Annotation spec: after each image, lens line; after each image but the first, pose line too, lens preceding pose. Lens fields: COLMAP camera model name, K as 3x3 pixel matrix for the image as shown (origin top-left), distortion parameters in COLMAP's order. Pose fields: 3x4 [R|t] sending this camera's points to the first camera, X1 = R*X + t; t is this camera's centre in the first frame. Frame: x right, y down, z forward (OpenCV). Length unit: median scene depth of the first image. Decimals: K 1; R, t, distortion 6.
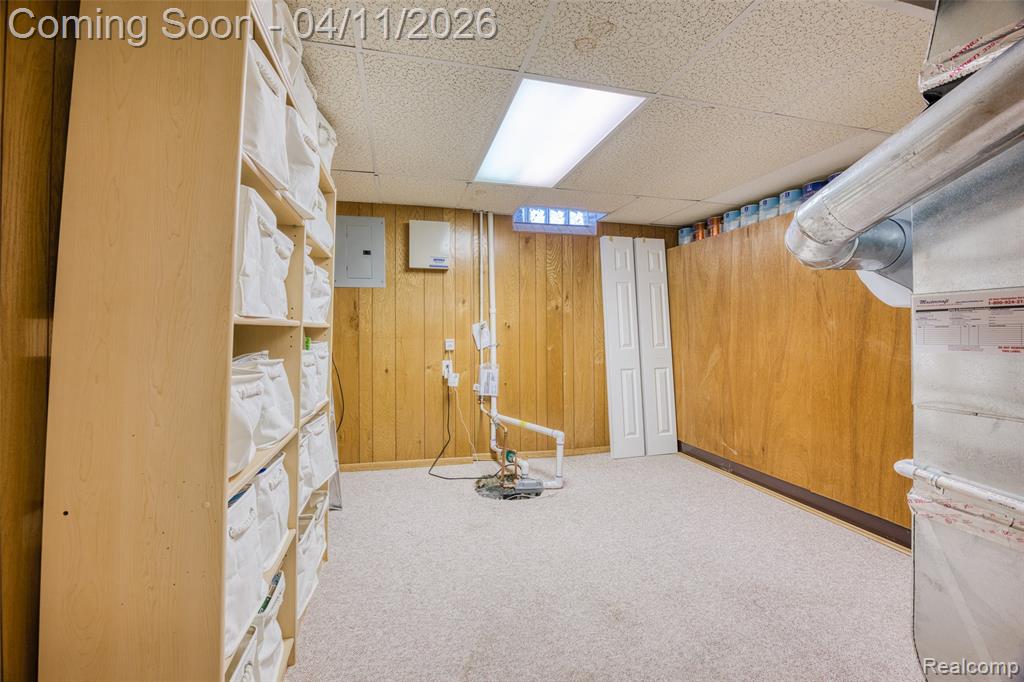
lens RADIAL K [[413.2, 0, 509.7], [0, 413.2, 340.0], [0, 0, 1]] dist [-0.028842, 0.002561]
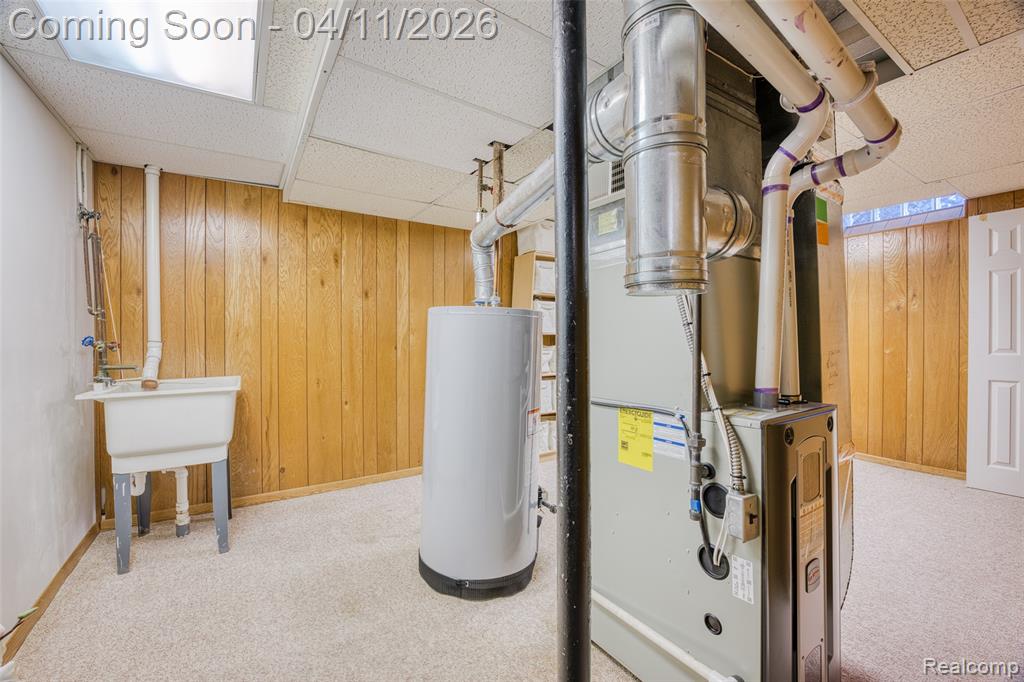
lens RADIAL K [[413.2, 0, 508.3], [0, 413.2, 340.0], [0, 0, 1]] dist [-0.028842, 0.002561]
pose [[0.314496, 0.003031, -0.949254, 0.699537], [-0.008783, 0.999961, 0.000283, 0.001437], [0.949218, 0.008248, 0.314510, -0.120479]]
